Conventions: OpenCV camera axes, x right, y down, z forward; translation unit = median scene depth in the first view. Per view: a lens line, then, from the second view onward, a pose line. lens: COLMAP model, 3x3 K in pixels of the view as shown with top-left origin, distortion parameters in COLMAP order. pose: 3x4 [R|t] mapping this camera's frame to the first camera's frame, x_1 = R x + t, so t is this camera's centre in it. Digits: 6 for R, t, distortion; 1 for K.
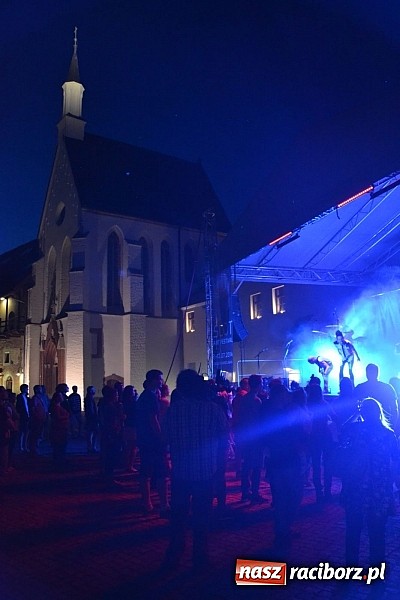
lens RADIAL K [[470.4, 0, 202.4], [0, 470.4, 301.1], [0, 0, 1]] dist [-0.156809, 0.114405]
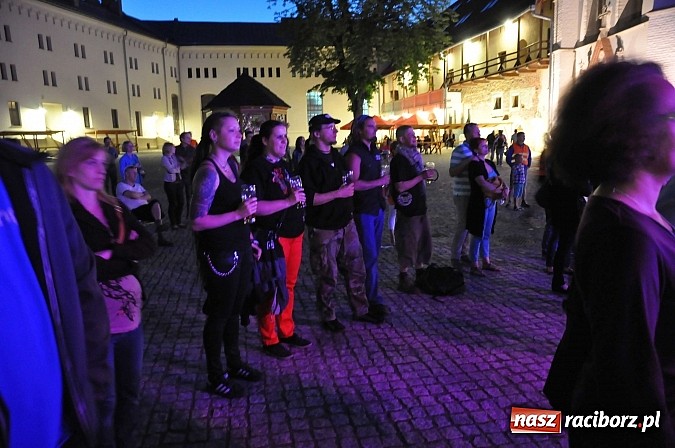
lens RADIAL K [[461.3, 0, 330.6], [0, 461.3, 223.3], [0, 0, 1]] dist [-0.109542, 0.071442]
pose [[0.774880, 0.119229, -0.620762, -0.197678], [0.109358, 0.941955, 0.317429, 0.047921], [0.622577, -0.313854, 0.716864, 0.206772]]
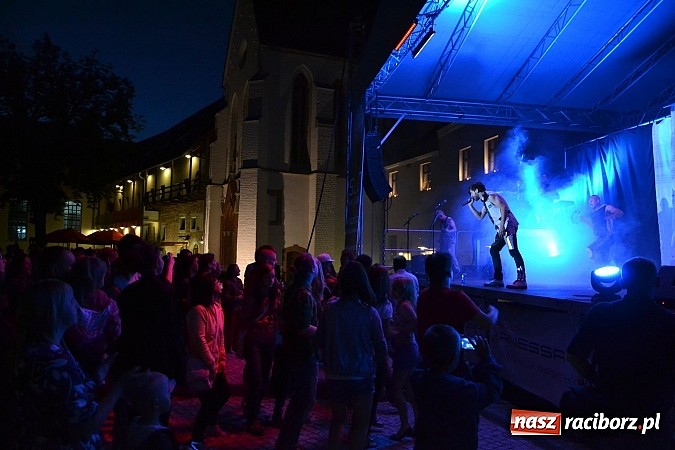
lens RADIAL K [[529.1, 0, 339.4], [0, 529.1, 224.5], [0, 0, 1]] dist [-0.156809, 0.114405]
pose [[0.974463, 0.035337, -0.221748, 0.088510], [-0.011540, 0.994116, 0.107704, 0.016288], [0.224250, -0.102394, 0.969138, 0.097916]]
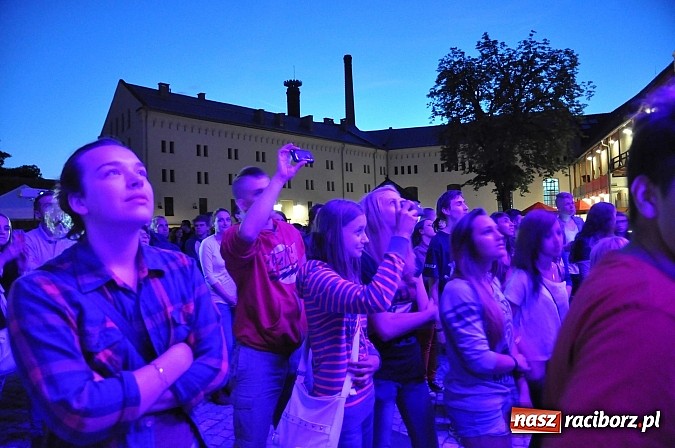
lens RADIAL K [[461.3, 0, 340.4], [0, 461.3, 228.6], [0, 0, 1]] dist [-0.109542, 0.071442]
pose [[0.359317, 0.010767, -0.933154, 0.114094], [0.177275, 0.980939, 0.079579, 0.045774], [0.916223, -0.194019, 0.350559, 0.236926]]
